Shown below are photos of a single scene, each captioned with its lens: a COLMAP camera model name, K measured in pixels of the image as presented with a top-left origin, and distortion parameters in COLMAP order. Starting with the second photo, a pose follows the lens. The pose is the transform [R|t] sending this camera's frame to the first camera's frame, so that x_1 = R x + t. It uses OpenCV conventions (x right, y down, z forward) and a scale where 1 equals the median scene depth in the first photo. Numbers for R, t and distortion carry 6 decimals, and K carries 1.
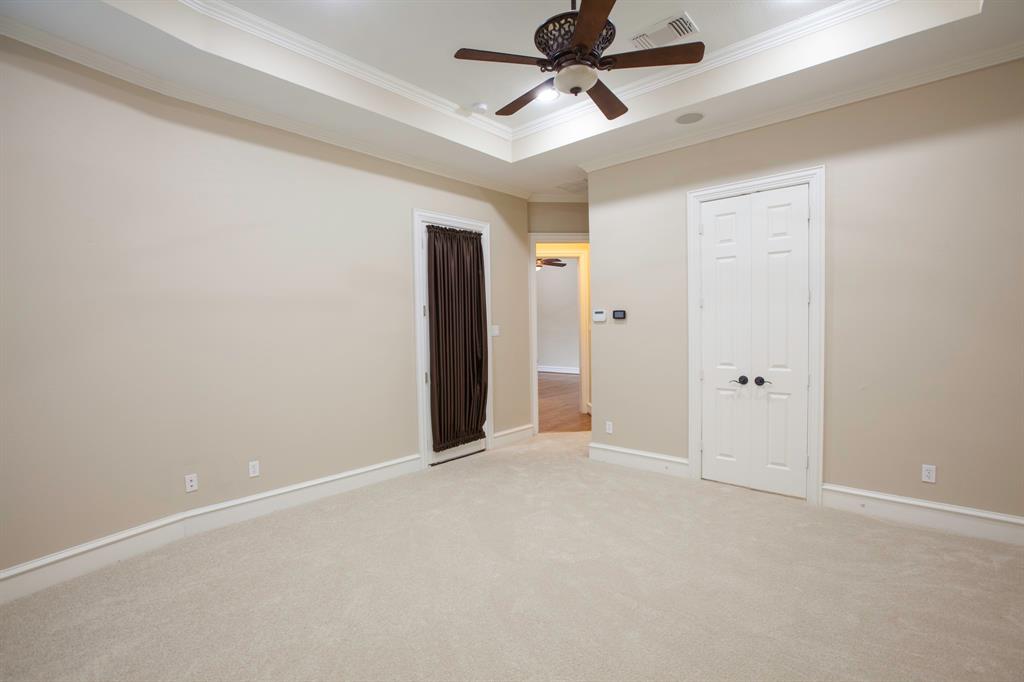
lens RADIAL K [[470.7, 0, 513.2], [0, 470.7, 341.1], [0, 0, 1]] dist [-0.038643, 0.014804]
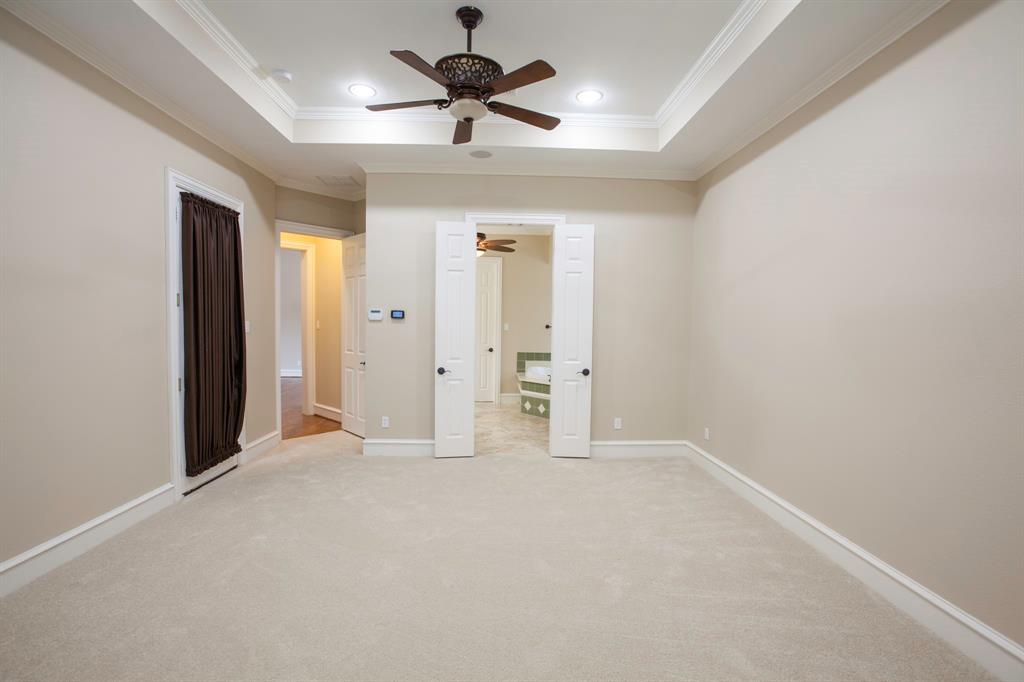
lens RADIAL K [[470.7, 0, 512.6], [0, 470.7, 343.3], [0, 0, 1]] dist [-0.038643, 0.014804]
pose [[0.721158, -0.001292, 0.692769, -0.315223], [-0.002892, 0.999984, 0.004876, 0.002679], [-0.692765, -0.005520, 0.721143, 0.050817]]
